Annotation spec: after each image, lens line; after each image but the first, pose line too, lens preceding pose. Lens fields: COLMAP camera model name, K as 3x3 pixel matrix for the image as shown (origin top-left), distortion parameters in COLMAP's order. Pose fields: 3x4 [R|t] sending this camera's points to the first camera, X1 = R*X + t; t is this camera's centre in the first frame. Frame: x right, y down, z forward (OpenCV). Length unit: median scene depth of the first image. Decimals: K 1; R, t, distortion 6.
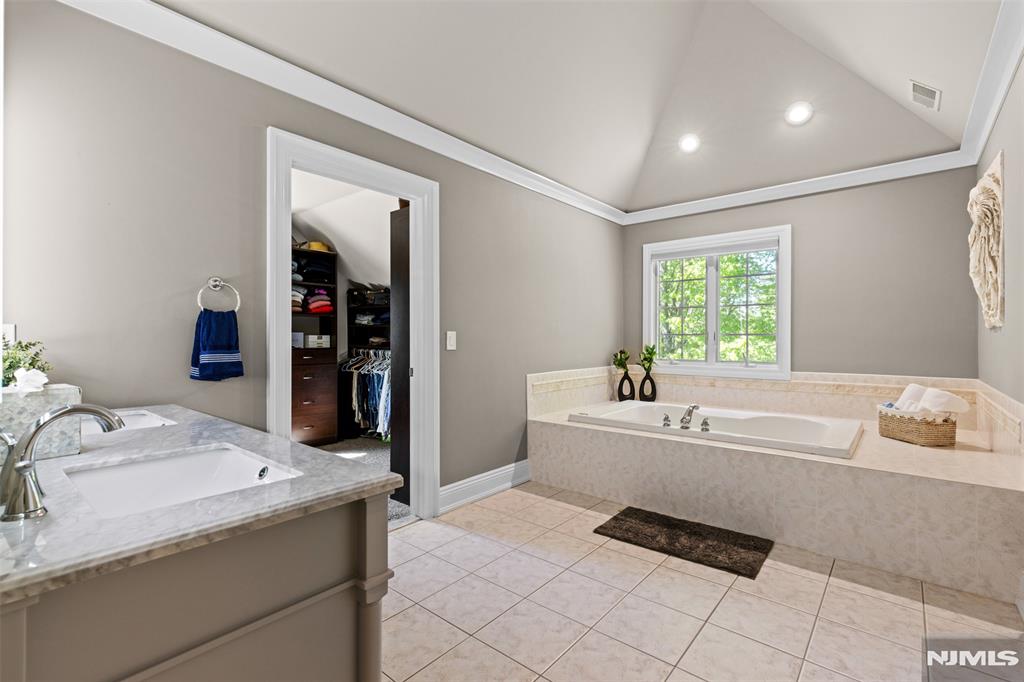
lens RADIAL K [[465.3, 0, 514.0], [0, 465.3, 338.8], [0, 0, 1]] dist [0.005848, 0.000450]
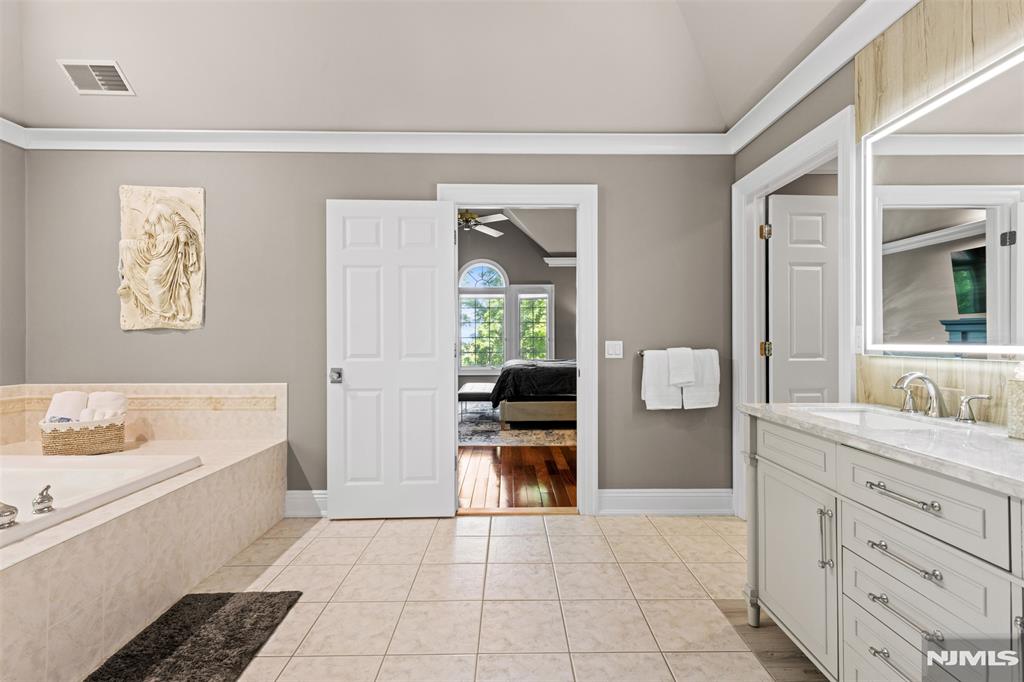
lens RADIAL K [[465.3, 0, 515.2], [0, 465.3, 335.9], [0, 0, 1]] dist [0.005848, 0.000450]
pose [[-0.652700, 0.006057, 0.757592, -0.448593], [0.006722, 0.999975, -0.002203, 0.000064], [-0.757587, 0.003655, -0.652724, 1.190768]]
